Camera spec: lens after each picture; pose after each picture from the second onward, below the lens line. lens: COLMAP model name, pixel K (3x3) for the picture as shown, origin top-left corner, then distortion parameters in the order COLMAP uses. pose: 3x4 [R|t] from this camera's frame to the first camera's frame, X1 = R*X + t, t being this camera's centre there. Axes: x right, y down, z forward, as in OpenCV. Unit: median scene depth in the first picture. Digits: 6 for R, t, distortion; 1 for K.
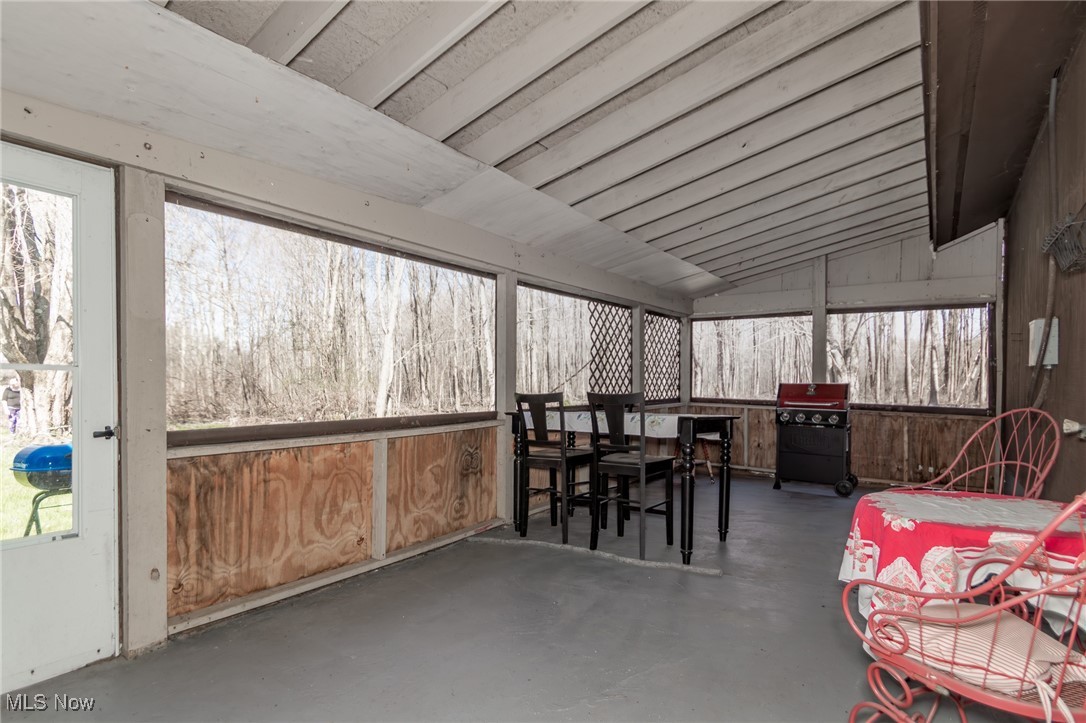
lens RADIAL K [[540.1, 0, 541.8], [0, 540.1, 398.1], [0, 0, 1]] dist [0.001826, 0.000098]
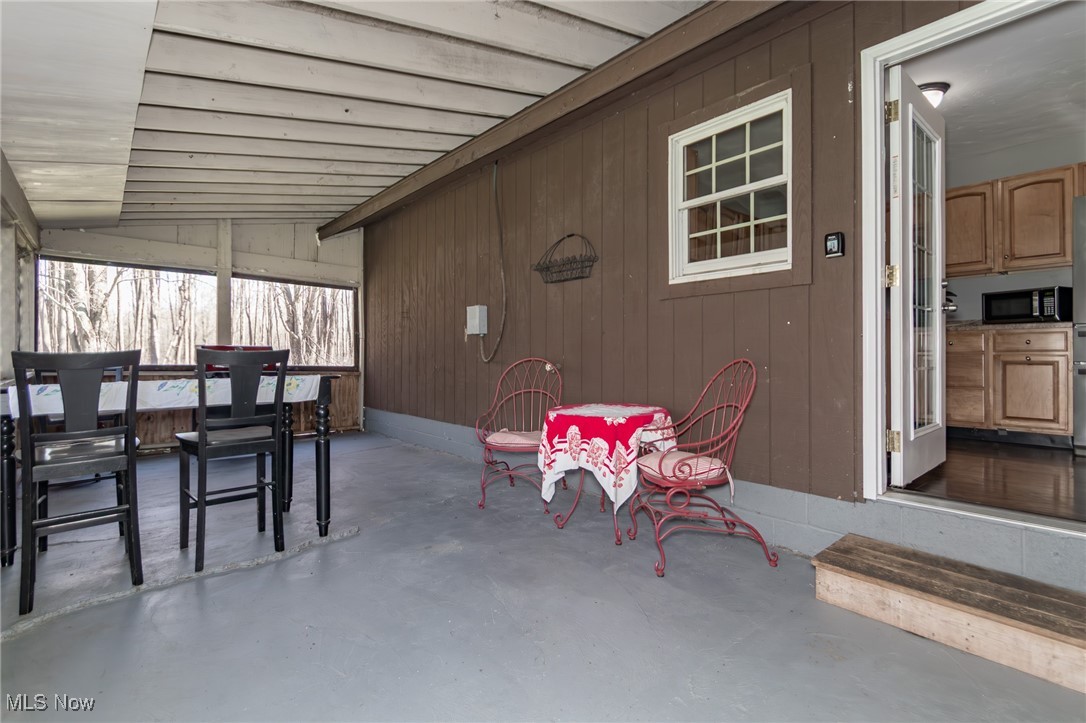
lens RADIAL K [[509.4, 0, 537.5], [0, 509.4, 360.0], [0, 0, 1]] dist [0.002046, -0.000282]
pose [[0.228602, -0.011316, 0.973454, -0.300551], [0.023266, 0.999710, 0.006158, 0.006599], [-0.973242, 0.021241, 0.228799, 0.269150]]
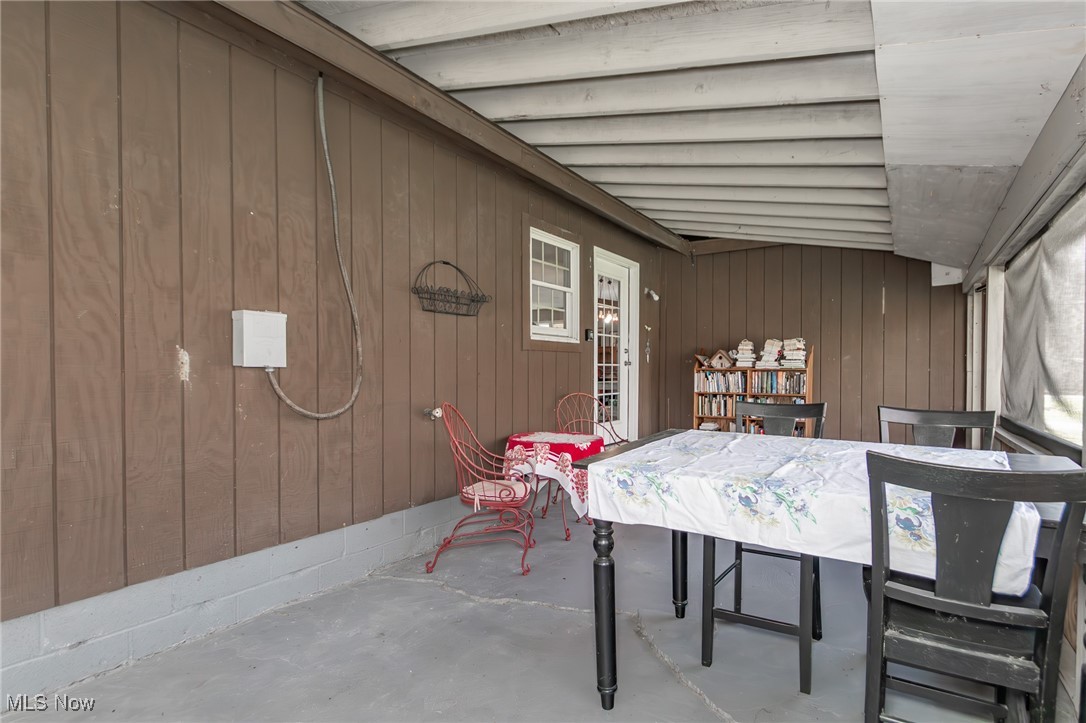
lens RADIAL K [[524.8, 0, 544.0], [0, 524.8, 387.0], [0, 0, 1]] dist [-0.000135, -0.000121]
pose [[-0.999027, -0.009796, -0.042992, 0.326358], [-0.012764, 0.997513, 0.069312, -0.055558], [0.042206, 0.069793, -0.996668, 1.079970]]
